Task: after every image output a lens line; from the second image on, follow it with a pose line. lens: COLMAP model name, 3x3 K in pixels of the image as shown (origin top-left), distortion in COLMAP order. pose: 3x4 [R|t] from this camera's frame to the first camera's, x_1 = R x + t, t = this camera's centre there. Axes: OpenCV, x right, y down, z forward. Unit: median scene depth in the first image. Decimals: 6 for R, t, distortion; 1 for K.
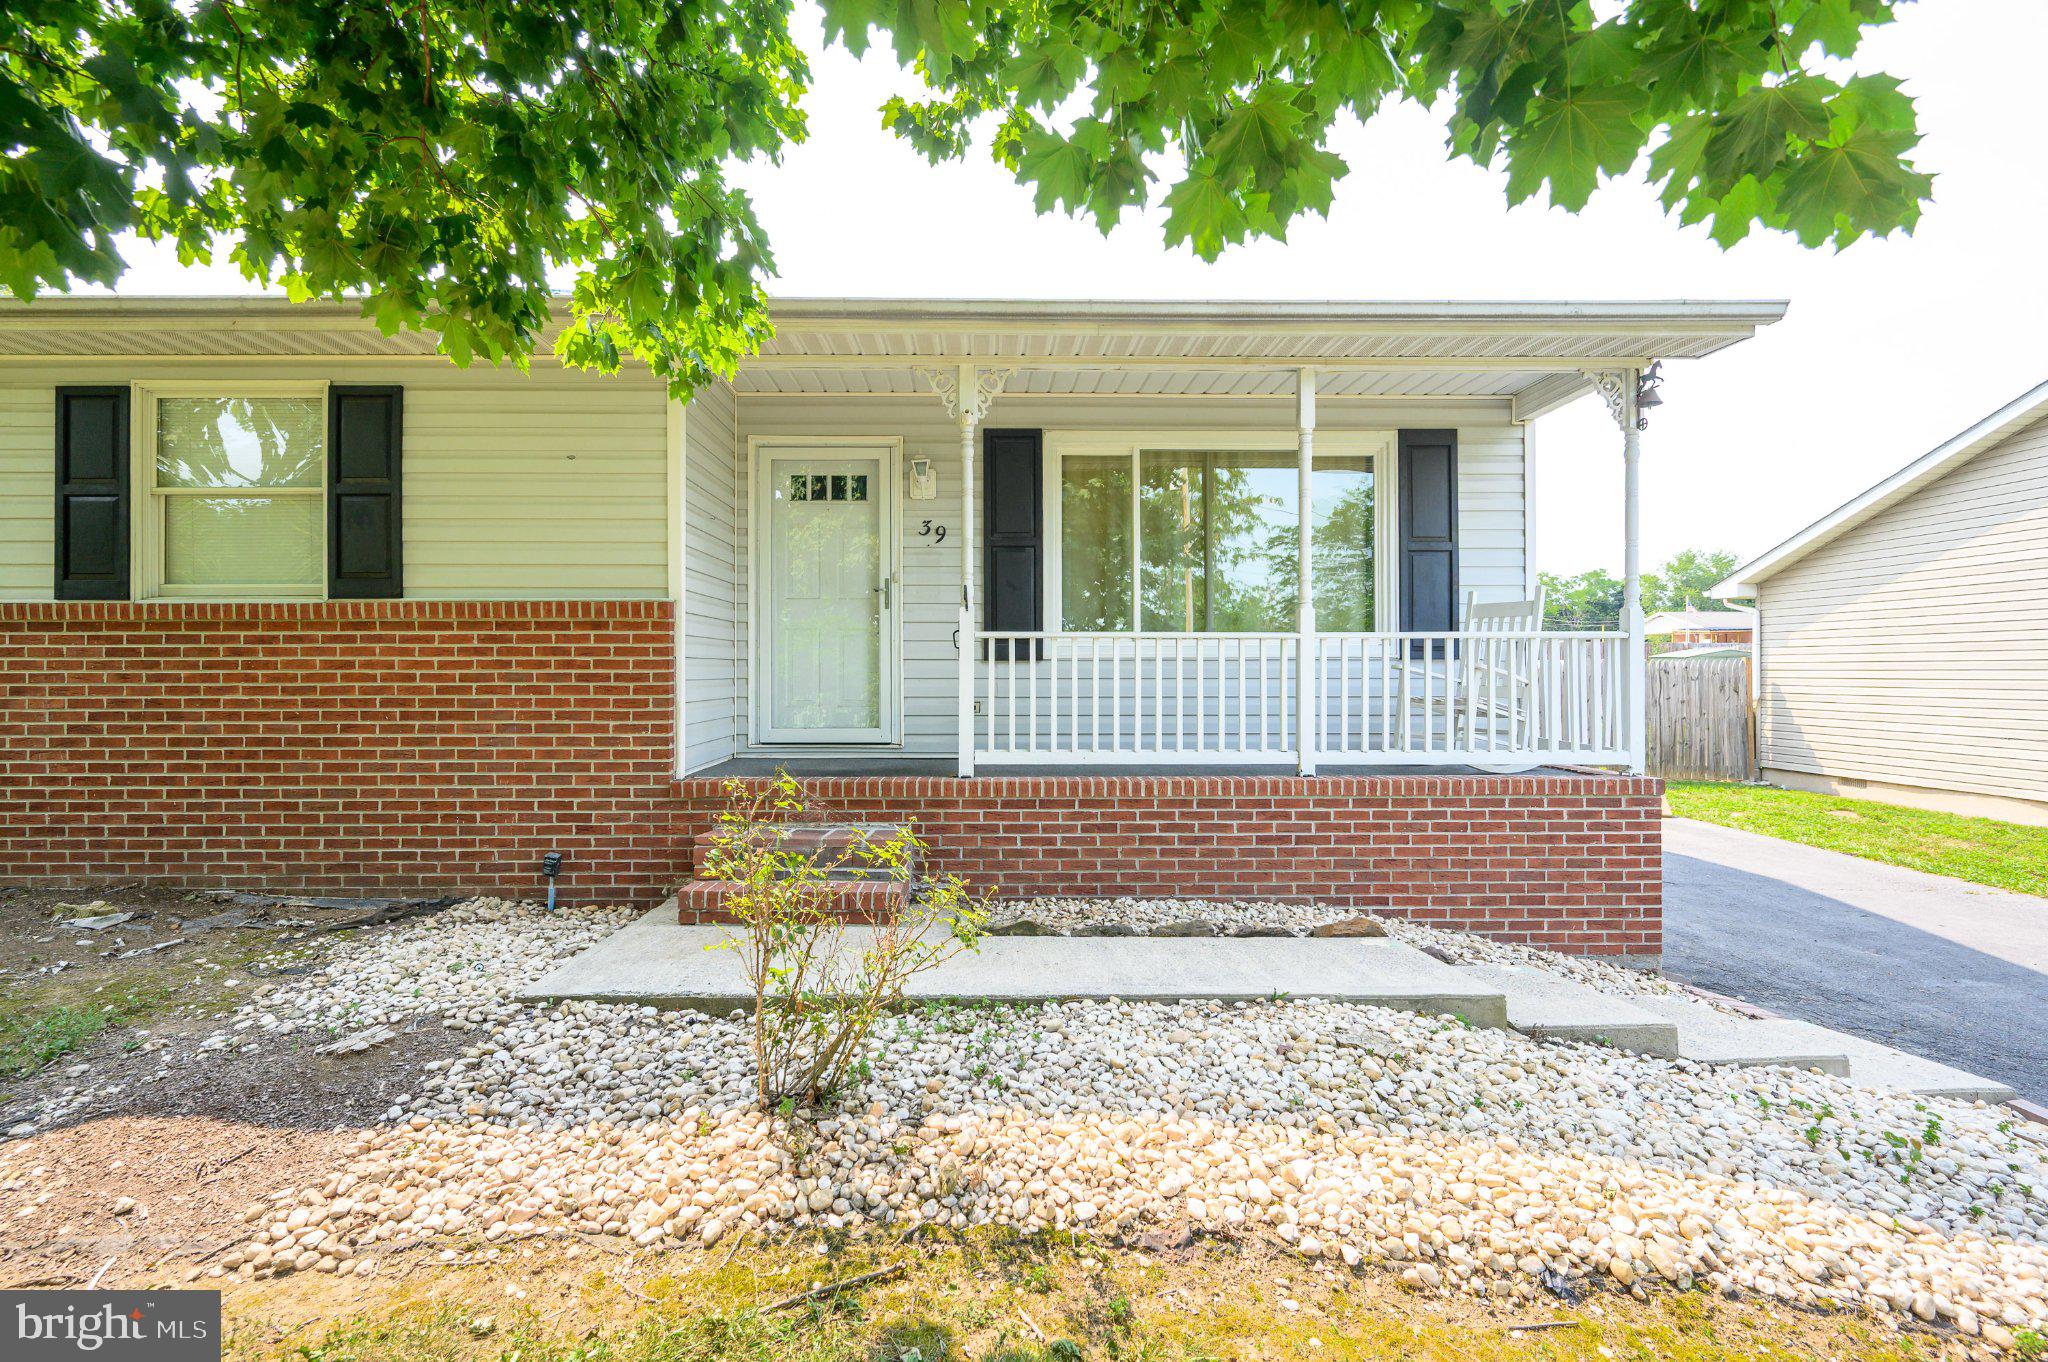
lens RADIAL K [[911.2, 0, 1024.5], [0, 911.2, 682.3], [0, 0, 1]] dist [0.002117, -0.001089]
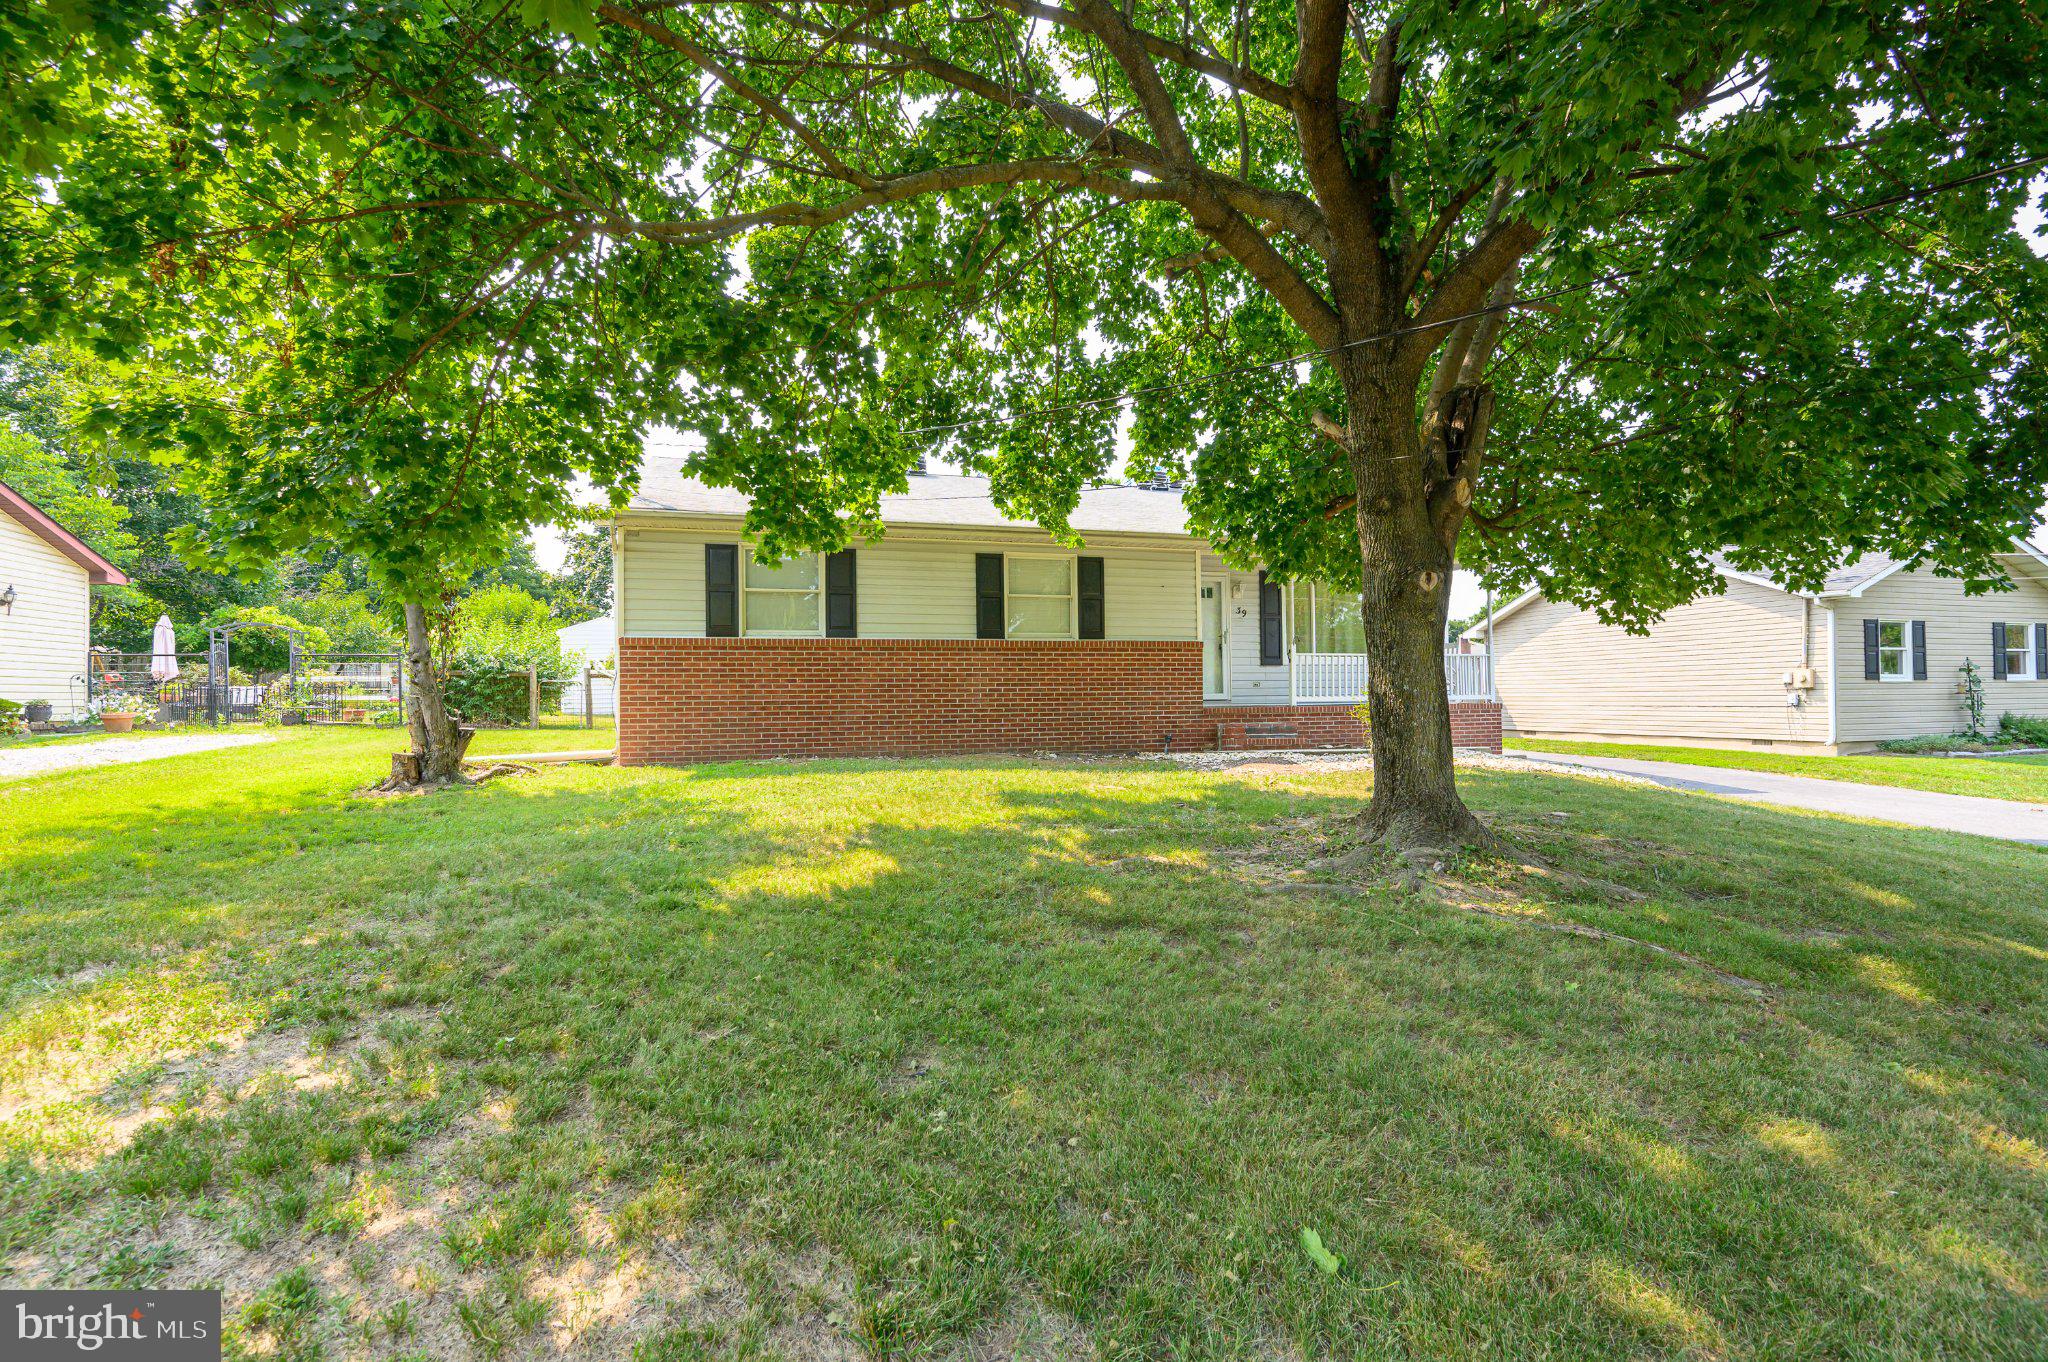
lens RADIAL K [[911.2, 0, 1034.4], [0, 911.2, 695.2], [0, 0, 1]] dist [0.002117, -0.001089]
pose [[0.961265, -0.008893, 0.275483, -1.588995], [0.013371, 0.999807, -0.014380, 0.102286], [-0.275302, 0.017506, 0.961199, -1.437635]]
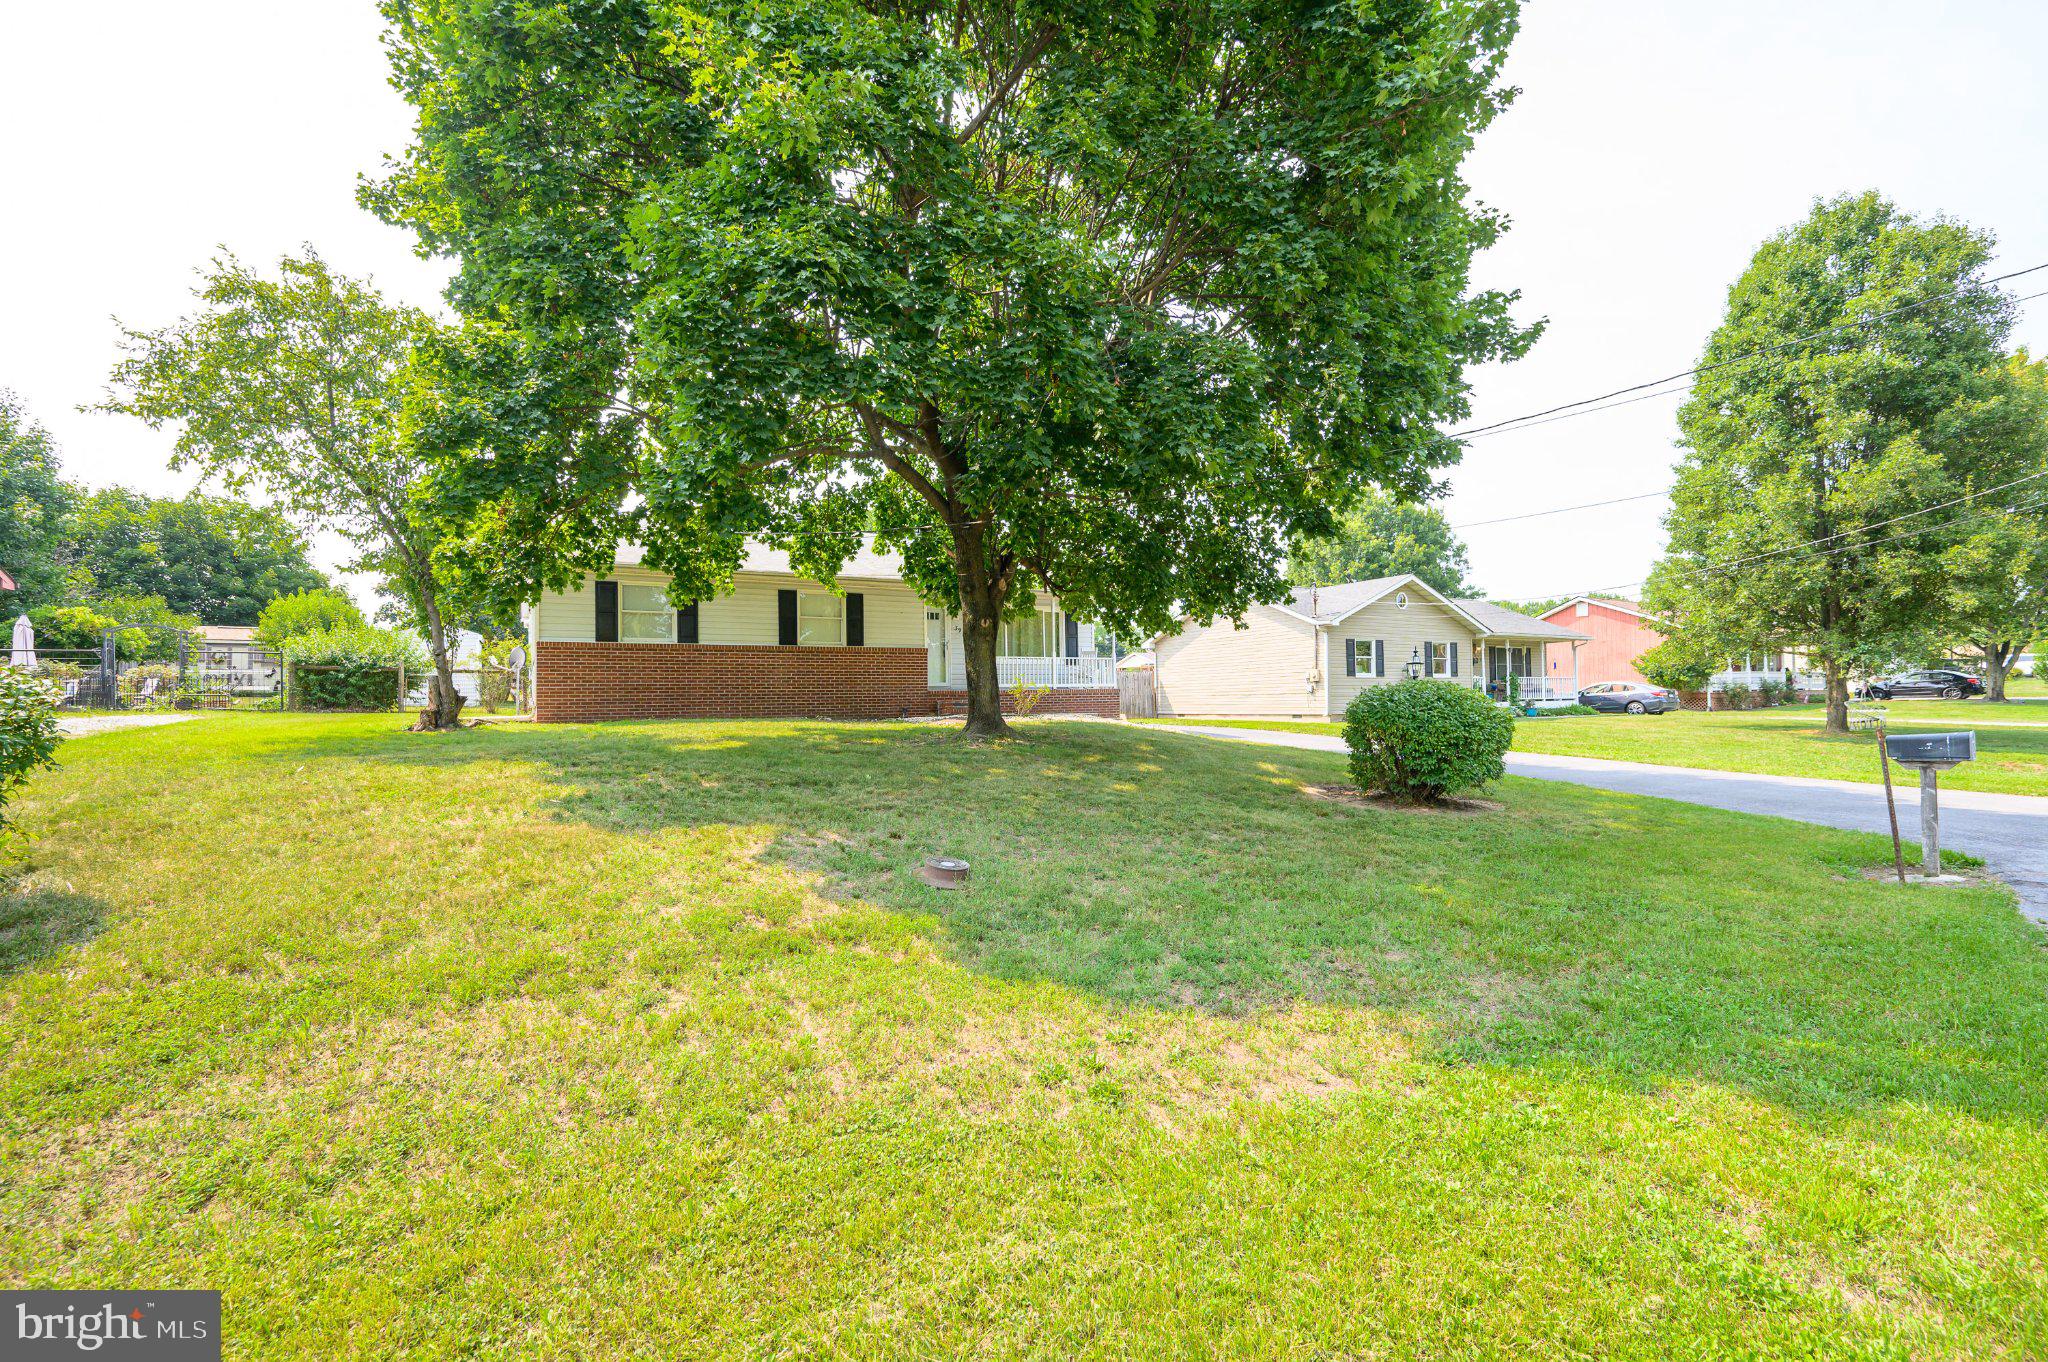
lens RADIAL K [[911.2, 0, 1036.6], [0, 911.2, 686.0], [0, 0, 1]] dist [0.002117, -0.001089]
pose [[0.875188, -0.003765, 0.483769, -1.966641], [0.019298, 0.999446, -0.027133, 0.210231], [-0.483398, 0.033082, 0.874775, -2.909887]]
